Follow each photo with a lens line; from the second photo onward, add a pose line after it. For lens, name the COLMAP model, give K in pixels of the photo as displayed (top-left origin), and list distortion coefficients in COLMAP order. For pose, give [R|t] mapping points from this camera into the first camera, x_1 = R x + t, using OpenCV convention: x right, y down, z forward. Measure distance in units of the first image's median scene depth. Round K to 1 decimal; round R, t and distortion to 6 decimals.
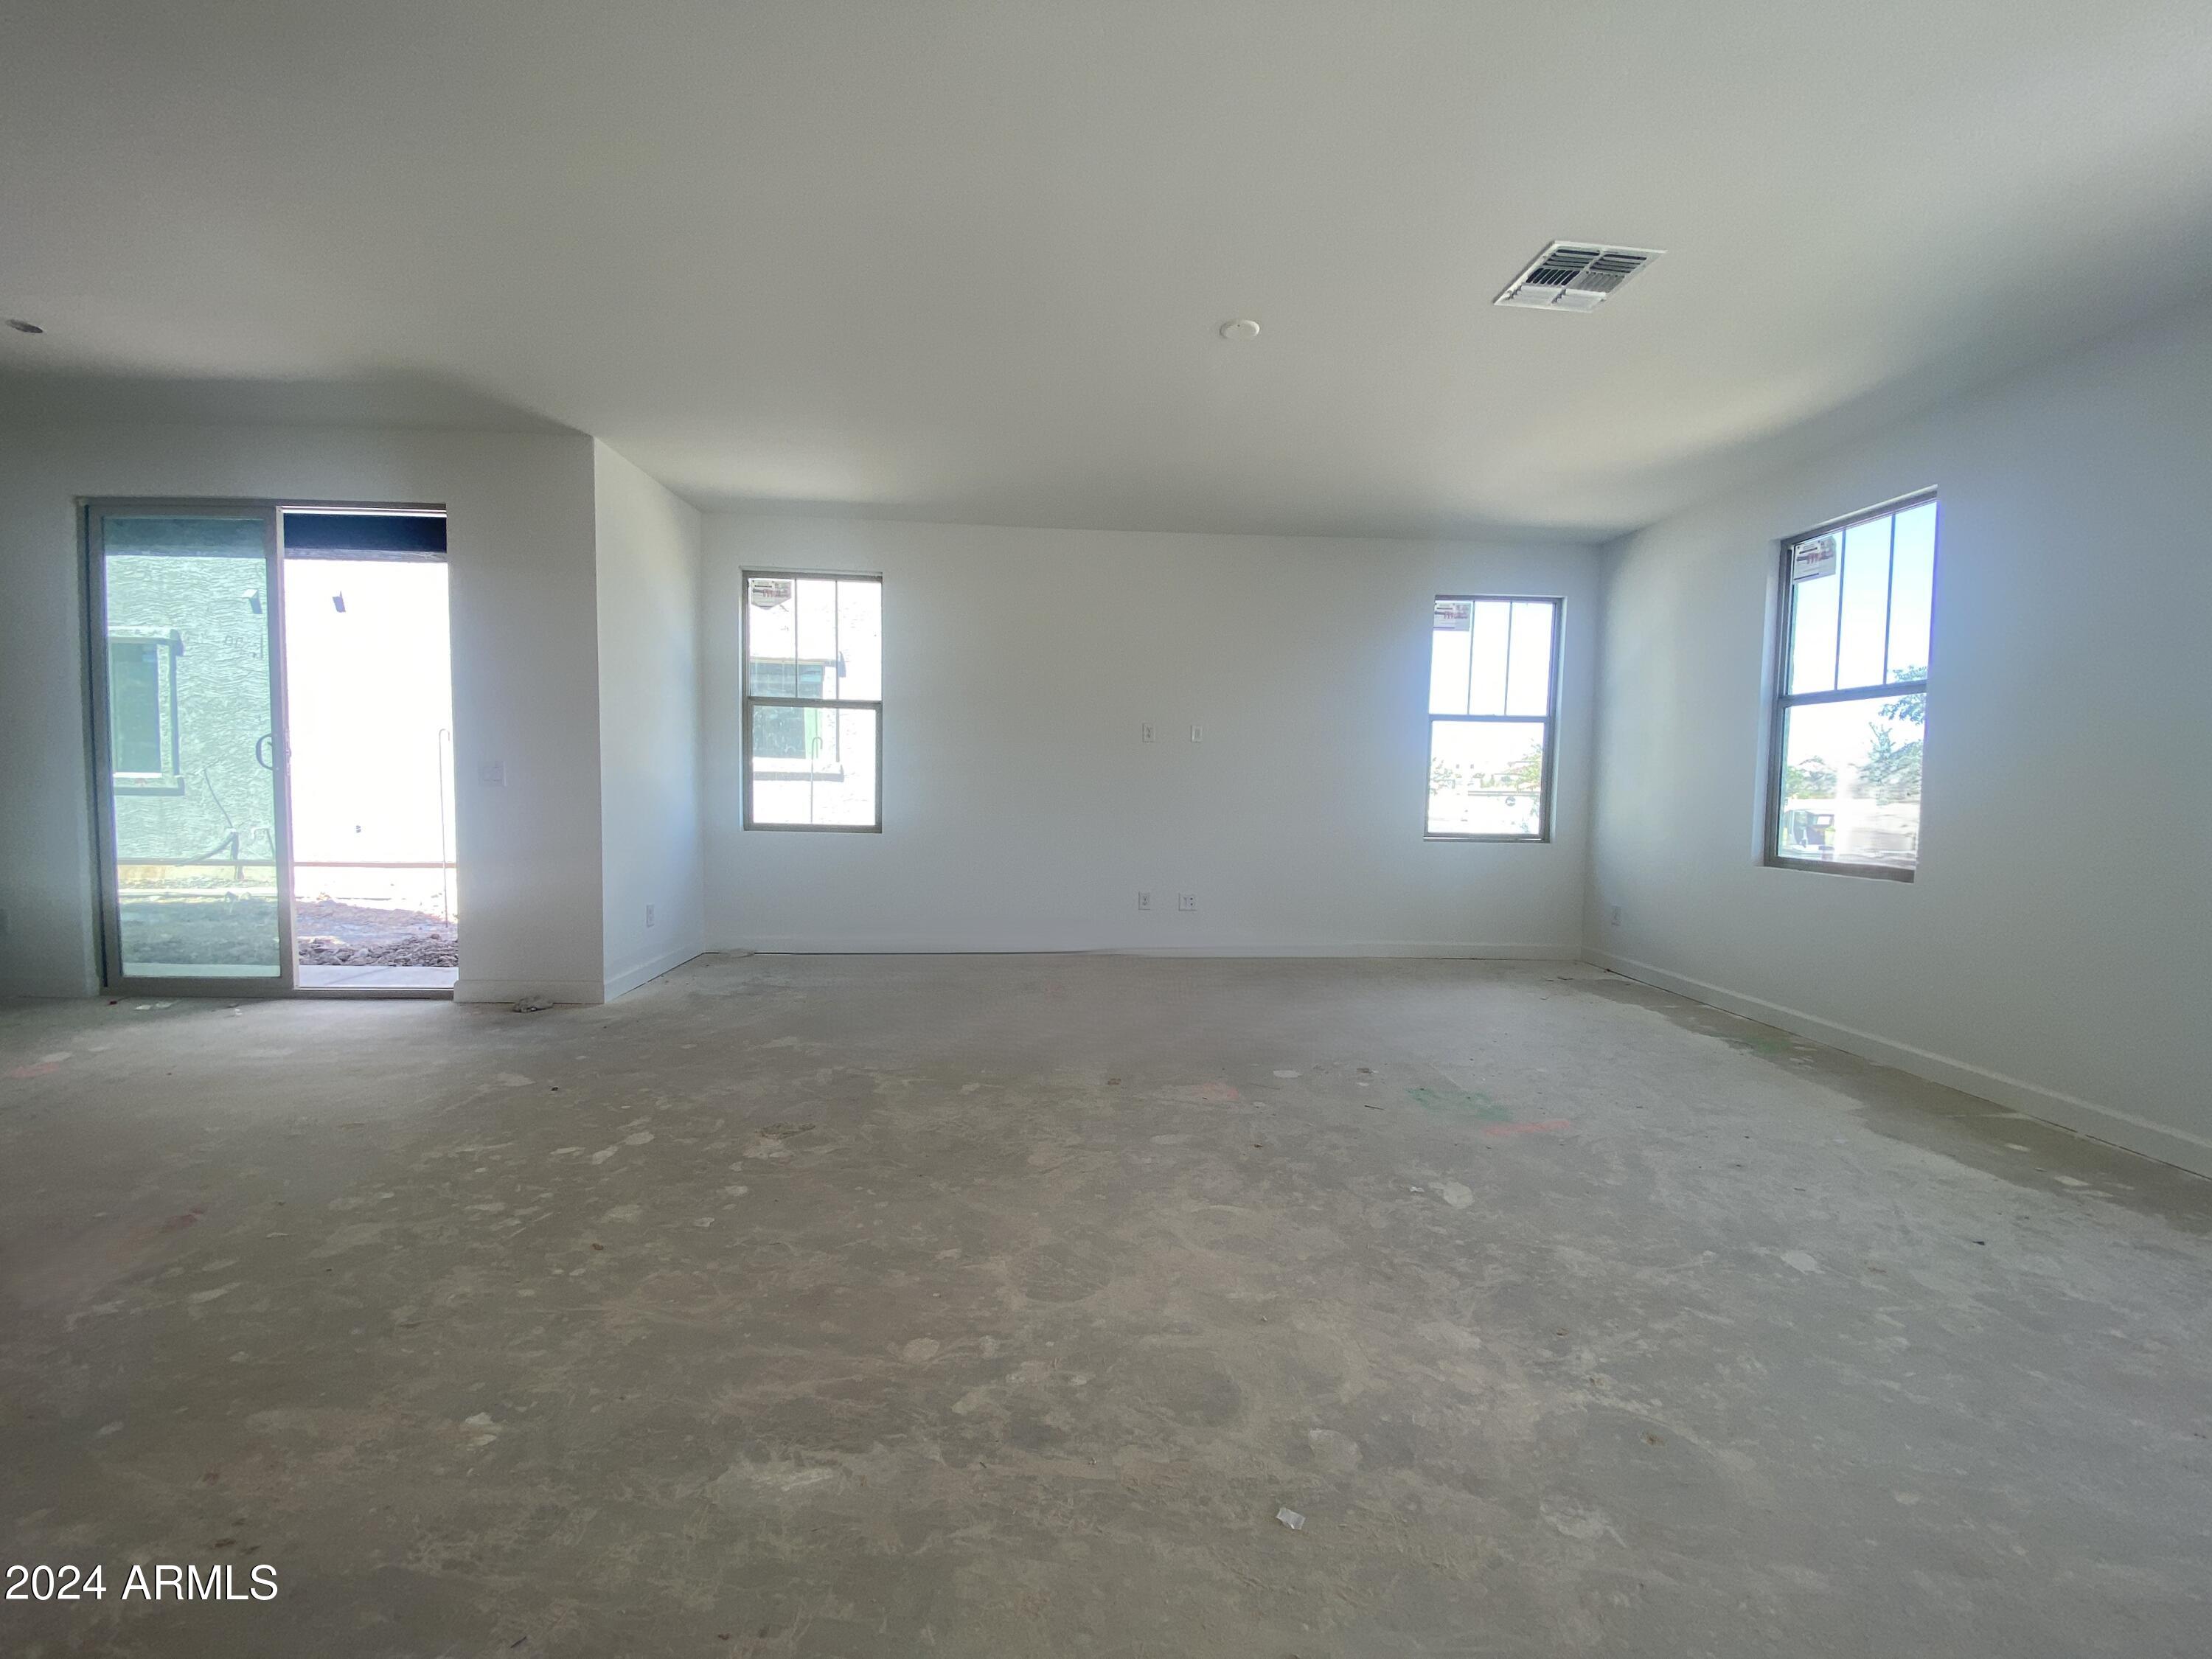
lens RADIAL K [[900.5, 0, 1088.9], [0, 900.5, 844.7], [0, 0, 1]] dist [-0.008900, -0.007405]
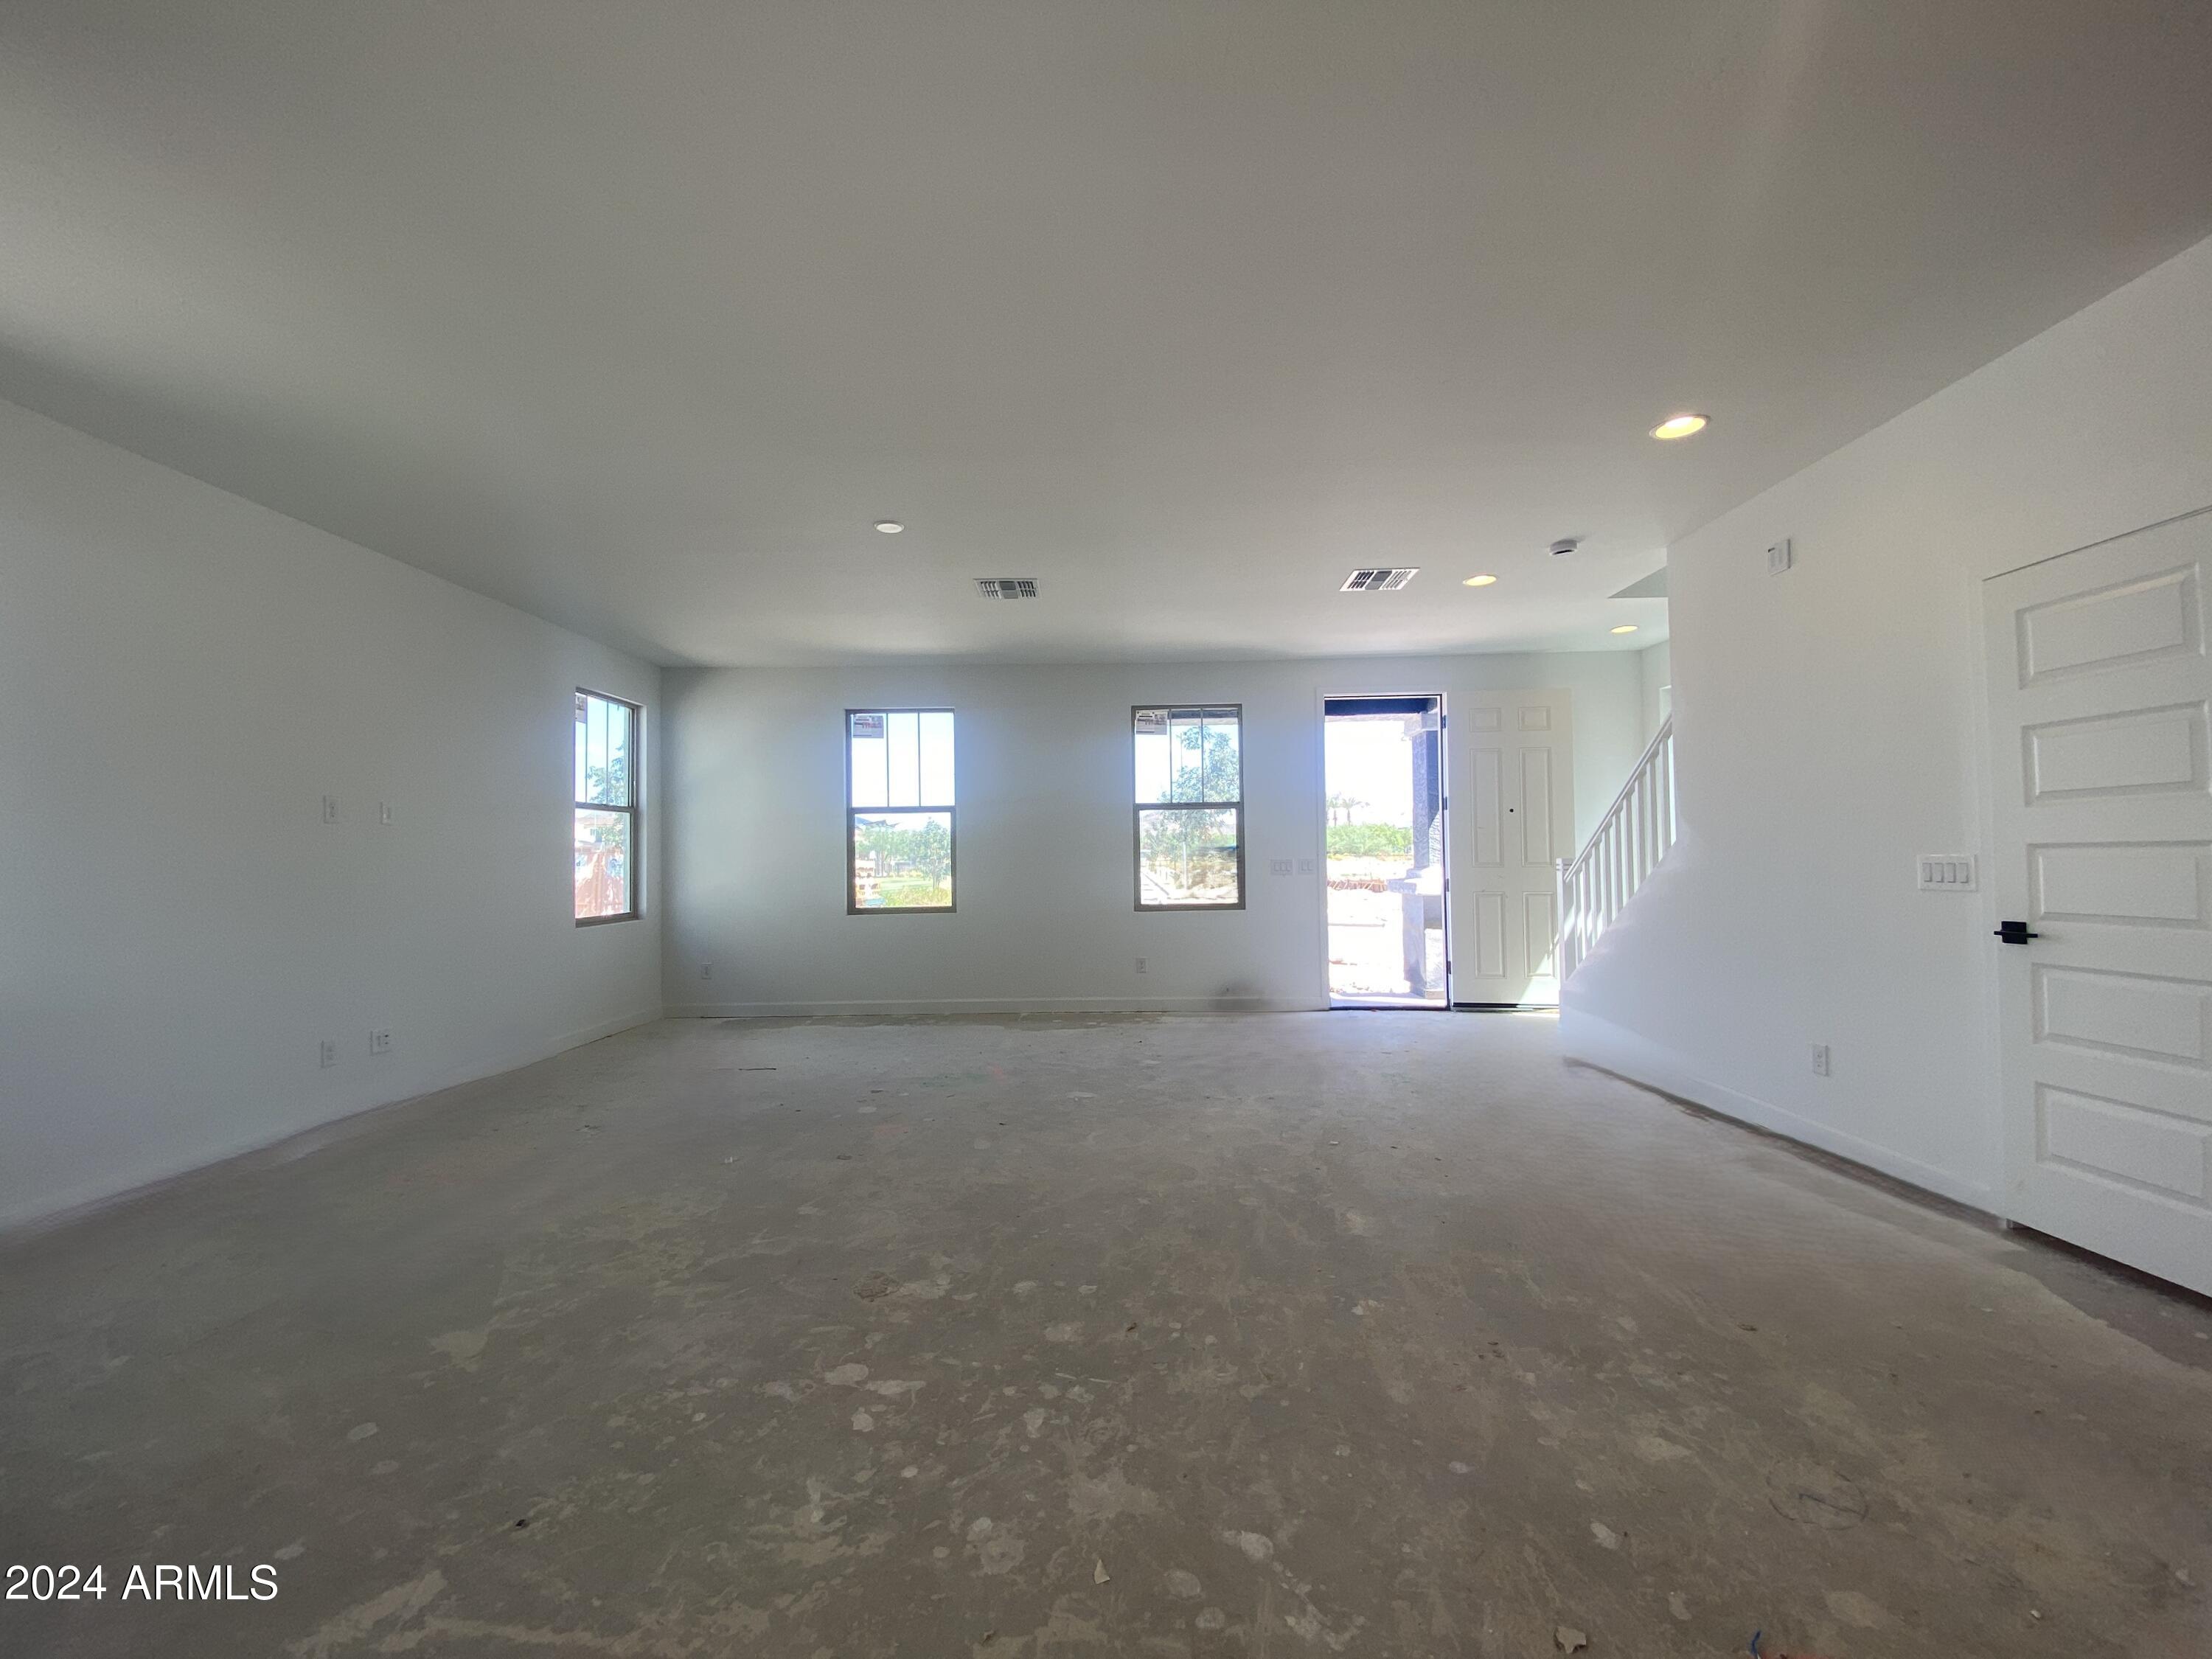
lens RADIAL K [[960.8, 0, 1106.9], [0, 960.8, 829.0], [0, 0, 1]] dist [-0.016884, -0.001588]
pose [[0.054470, 0.005952, 0.998498, -0.906998], [0.097695, 0.995153, -0.011261, -0.064660], [-0.993725, 0.098161, 0.053625, 0.496080]]
